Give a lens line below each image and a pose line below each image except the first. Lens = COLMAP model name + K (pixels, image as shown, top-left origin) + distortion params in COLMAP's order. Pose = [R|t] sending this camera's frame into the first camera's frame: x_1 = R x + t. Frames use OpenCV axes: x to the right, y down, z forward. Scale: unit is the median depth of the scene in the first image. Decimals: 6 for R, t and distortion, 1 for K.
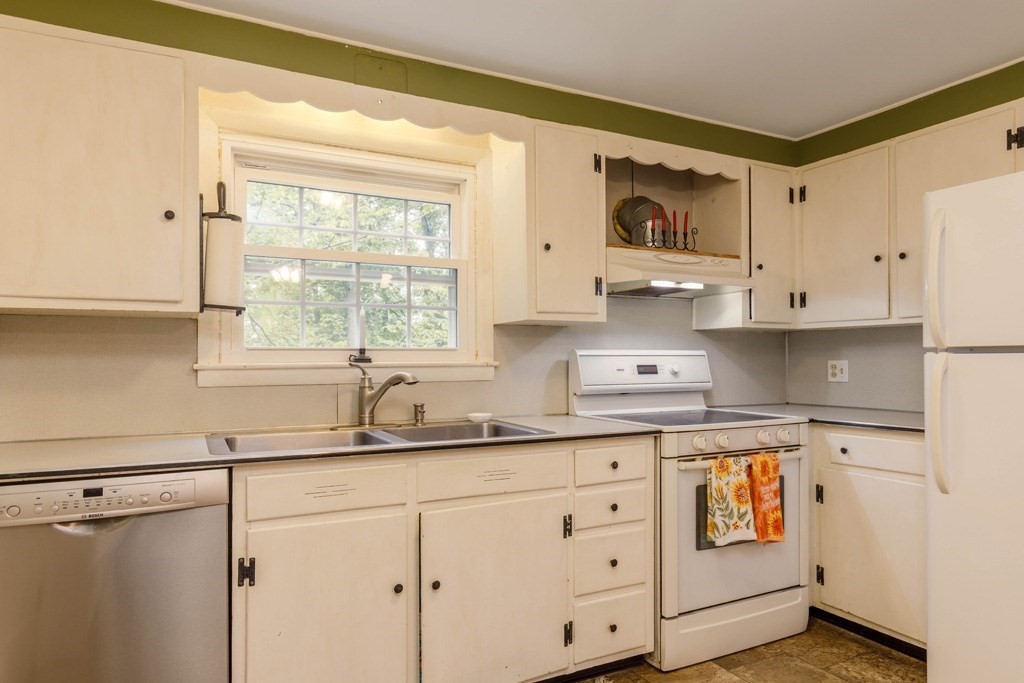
lens RADIAL K [[642.9, 0, 512.2], [0, 642.9, 360.5], [0, 0, 1]] dist [-0.000952, -0.000299]
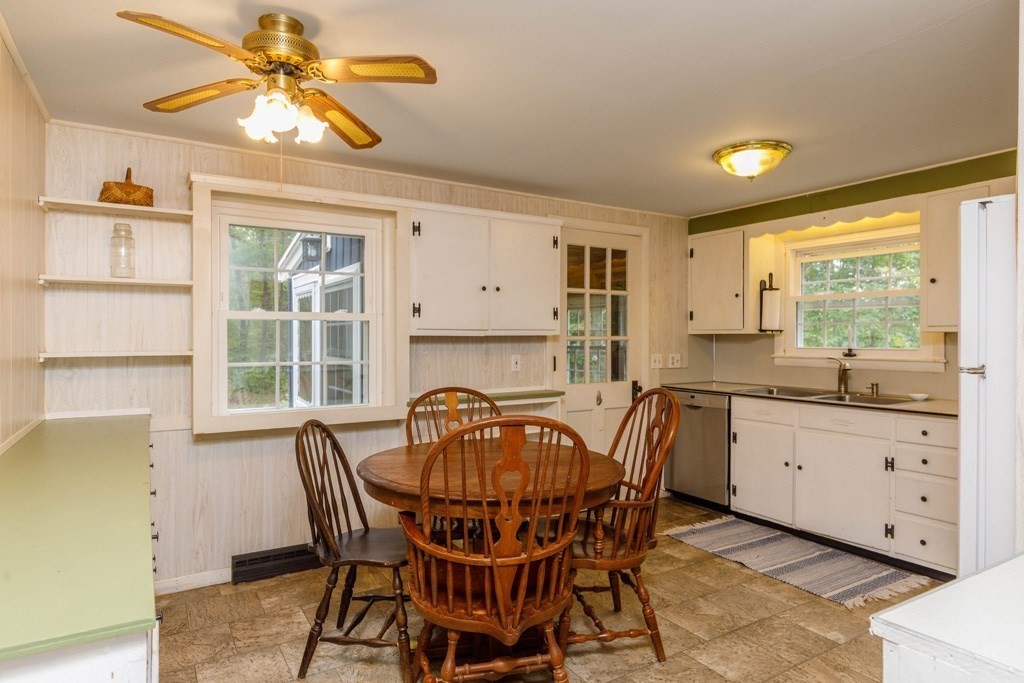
lens RADIAL K [[602.5, 0, 513.1], [0, 602.5, 335.9], [0, 0, 1]] dist [-0.001099, -0.000324]
pose [[0.076761, 0.004670, -0.997039, 1.512550], [0.000185, 0.999989, 0.004698, -0.069513], [0.997049, -0.000545, 0.076760, -0.052495]]
